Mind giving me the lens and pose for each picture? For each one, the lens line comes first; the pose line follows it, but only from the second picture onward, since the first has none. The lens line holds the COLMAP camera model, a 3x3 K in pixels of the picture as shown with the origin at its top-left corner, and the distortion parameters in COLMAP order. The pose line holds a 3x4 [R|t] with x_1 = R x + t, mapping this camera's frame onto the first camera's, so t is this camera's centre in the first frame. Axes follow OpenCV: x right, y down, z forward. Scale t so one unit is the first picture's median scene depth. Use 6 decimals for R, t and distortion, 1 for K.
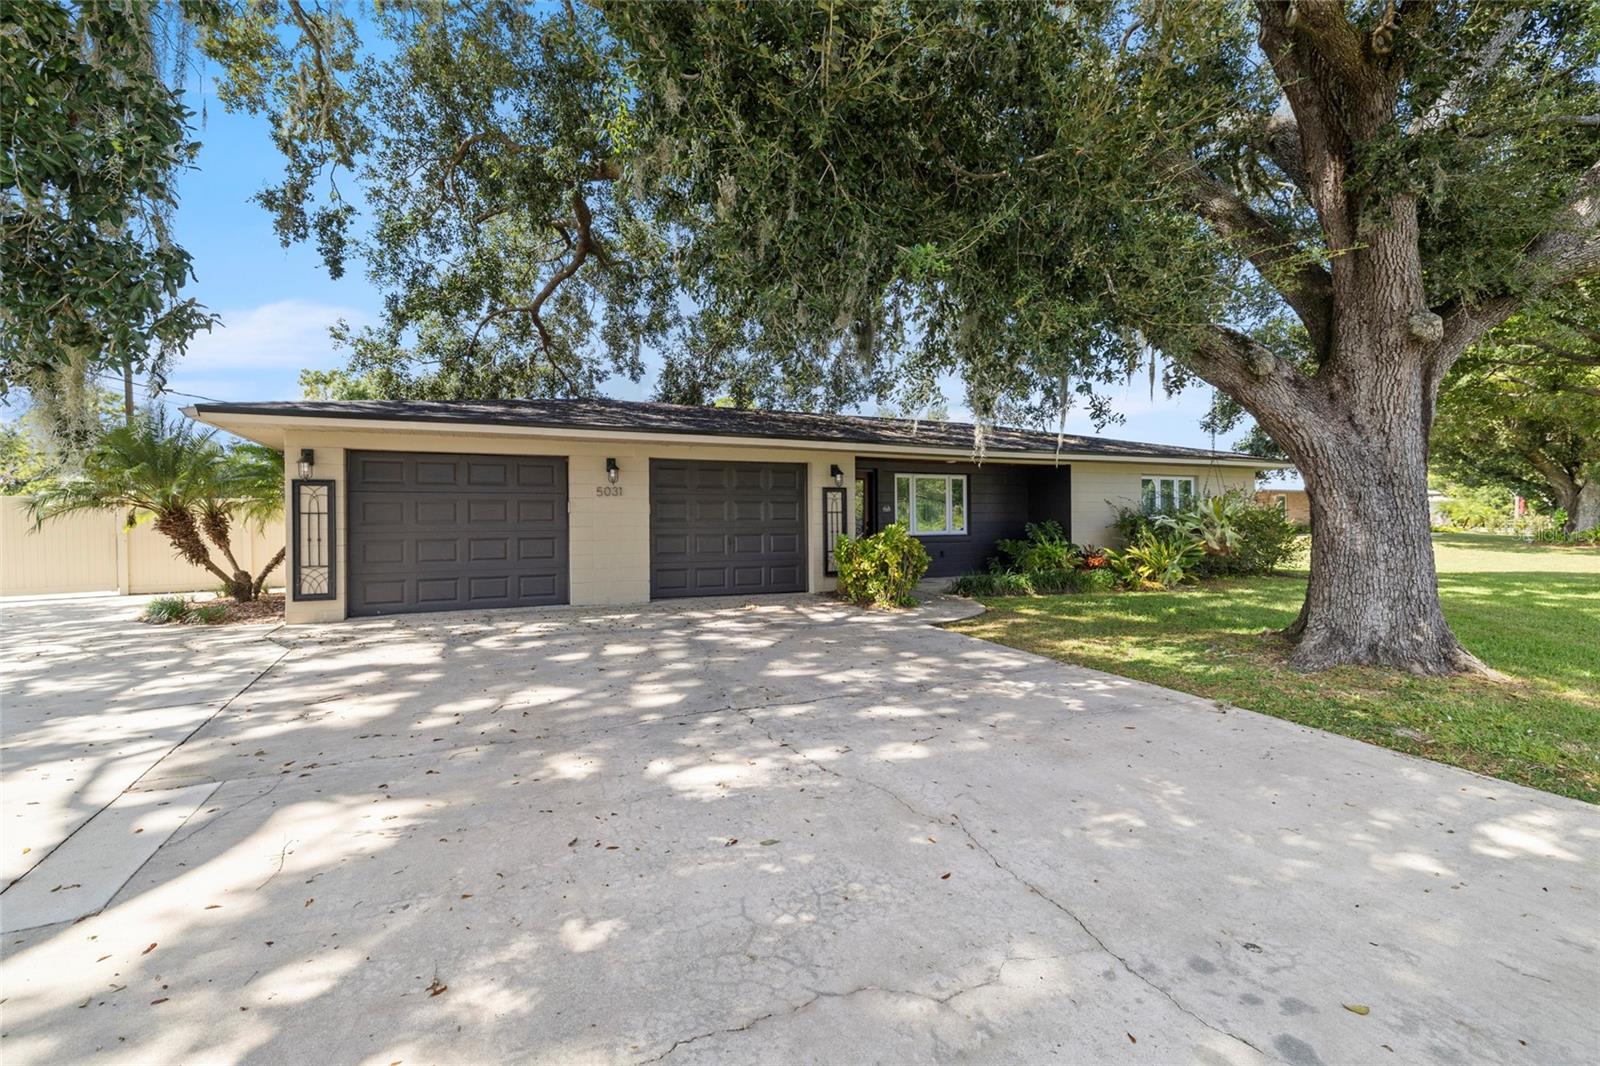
lens RADIAL K [[678.3, 0, 798.3], [0, 678.3, 523.2], [0, 0, 1]] dist [-0.003218, 0.000180]
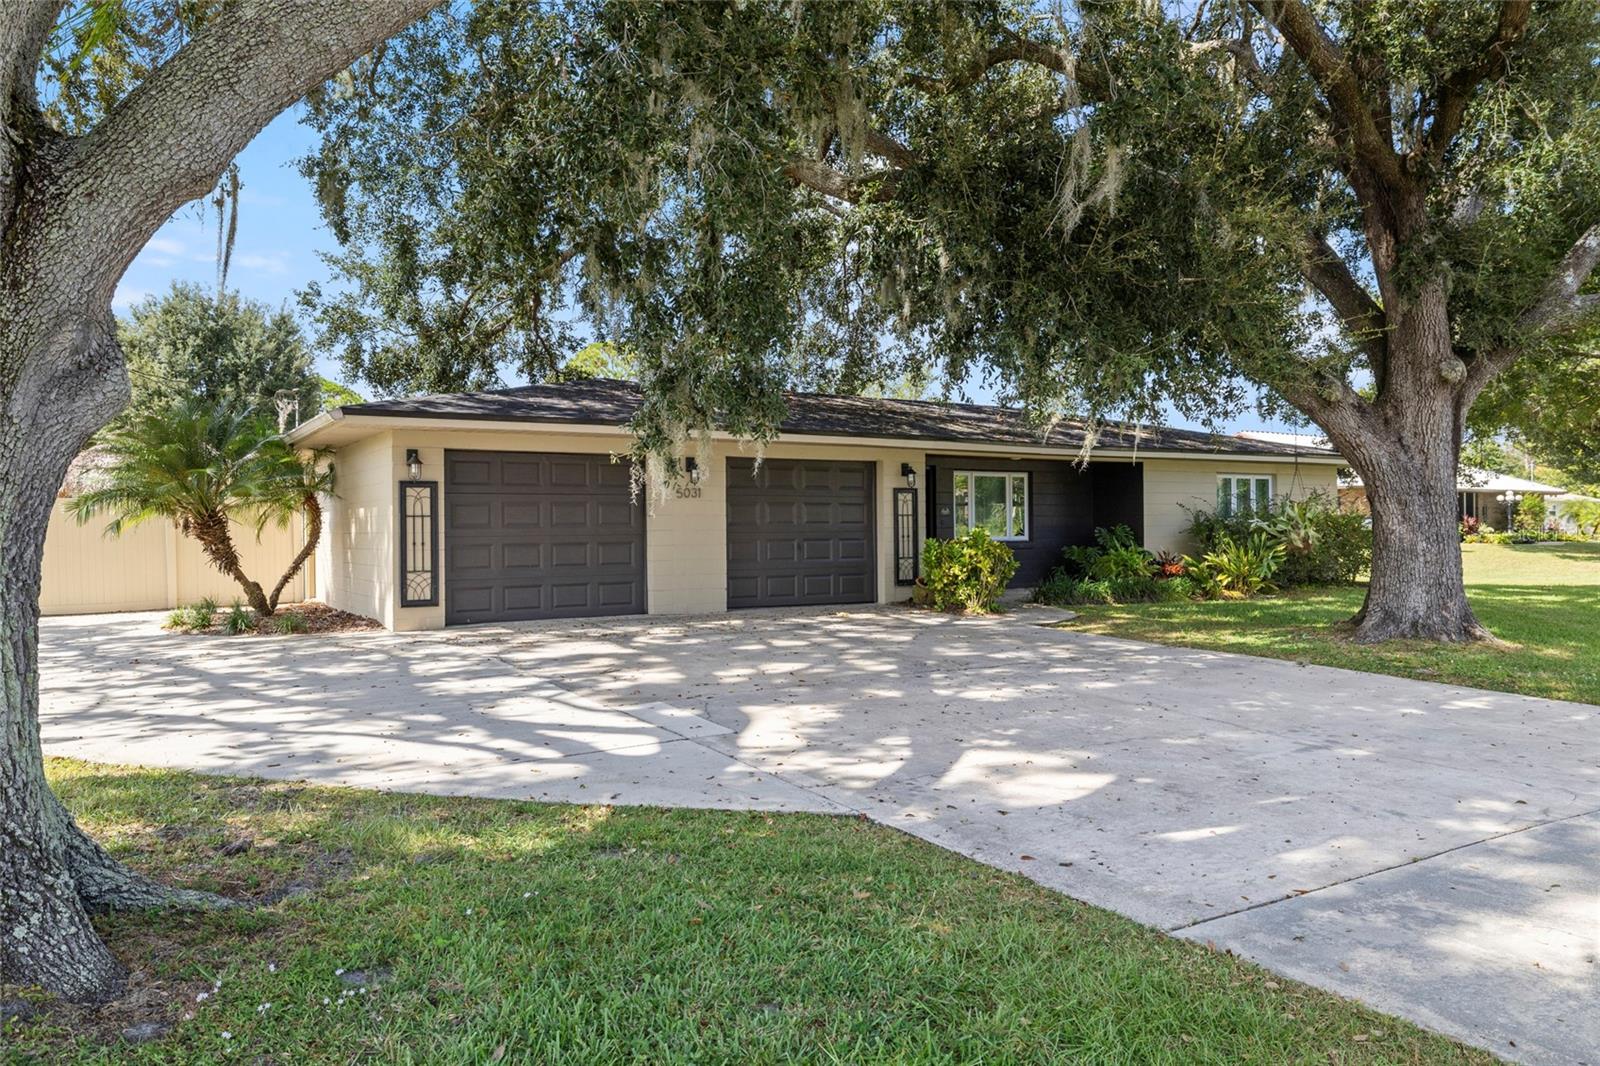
lens RADIAL K [[1073.8, 0, 795.9], [0, 1073.8, 533.8], [0, 0, 1]] dist [-0.015103, -0.006092]
pose [[0.993052, -0.001199, 0.117667, -0.300872], [0.000966, 0.999997, 0.002030, 0.006535], [-0.117669, -0.001902, 0.993051, -0.477697]]
